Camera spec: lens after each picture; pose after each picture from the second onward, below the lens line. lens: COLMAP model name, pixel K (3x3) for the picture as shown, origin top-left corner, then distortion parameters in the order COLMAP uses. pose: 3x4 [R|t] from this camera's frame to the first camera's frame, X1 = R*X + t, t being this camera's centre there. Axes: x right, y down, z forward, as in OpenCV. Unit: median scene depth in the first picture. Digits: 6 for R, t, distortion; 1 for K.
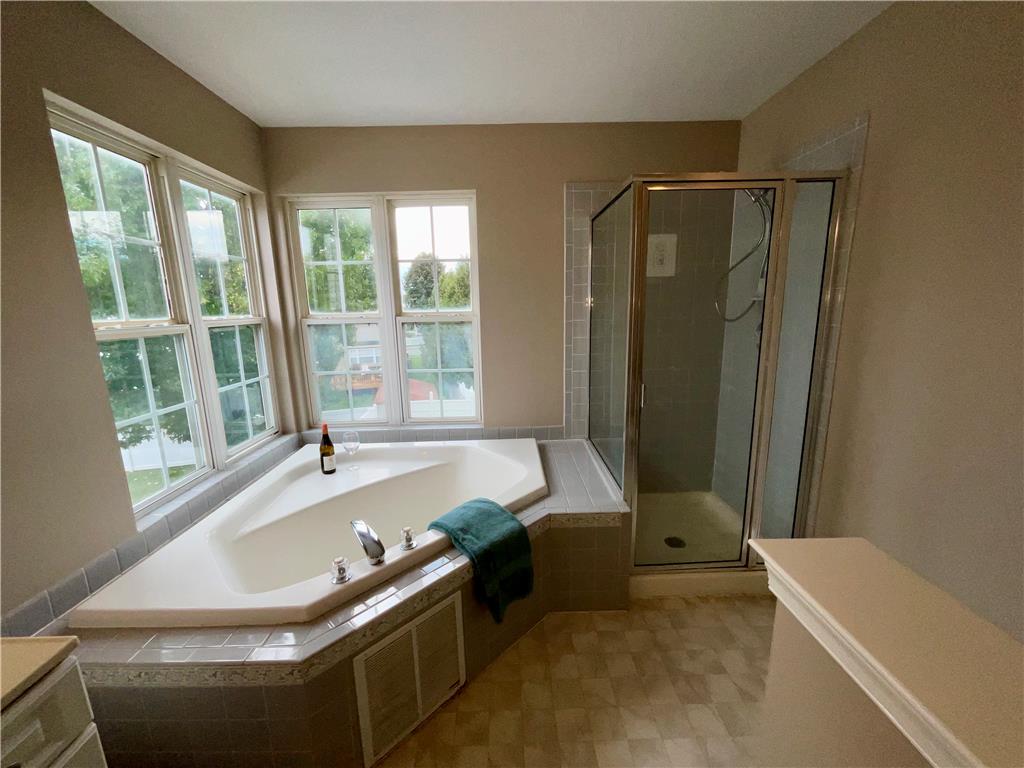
lens RADIAL K [[415.9, 0, 512.4], [0, 415.9, 385.1], [0, 0, 1]] dist [0.000750, 0.000216]
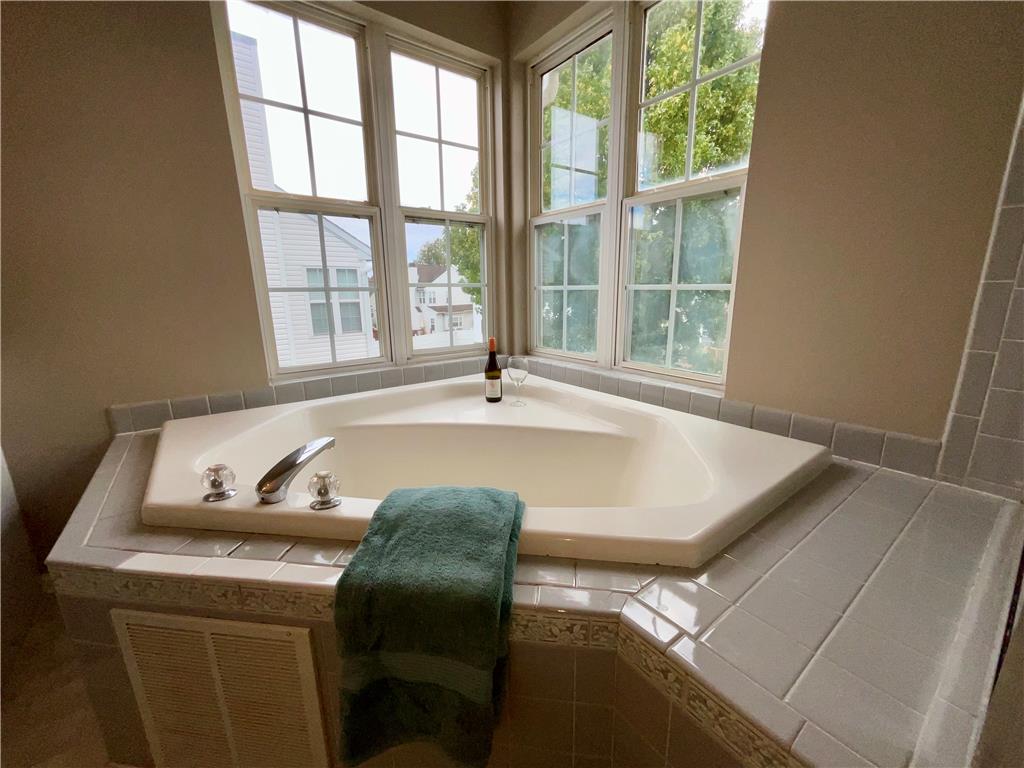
lens RADIAL K [[415.9, 0, 514.1], [0, 415.9, 381.7], [0, 0, 1]] dist [0.000750, 0.000216]
pose [[0.582500, 0.191428, -0.789968, 0.207899], [-0.160510, 0.979825, 0.119080, 0.071276], [0.796825, 0.057434, 0.601474, 0.547100]]
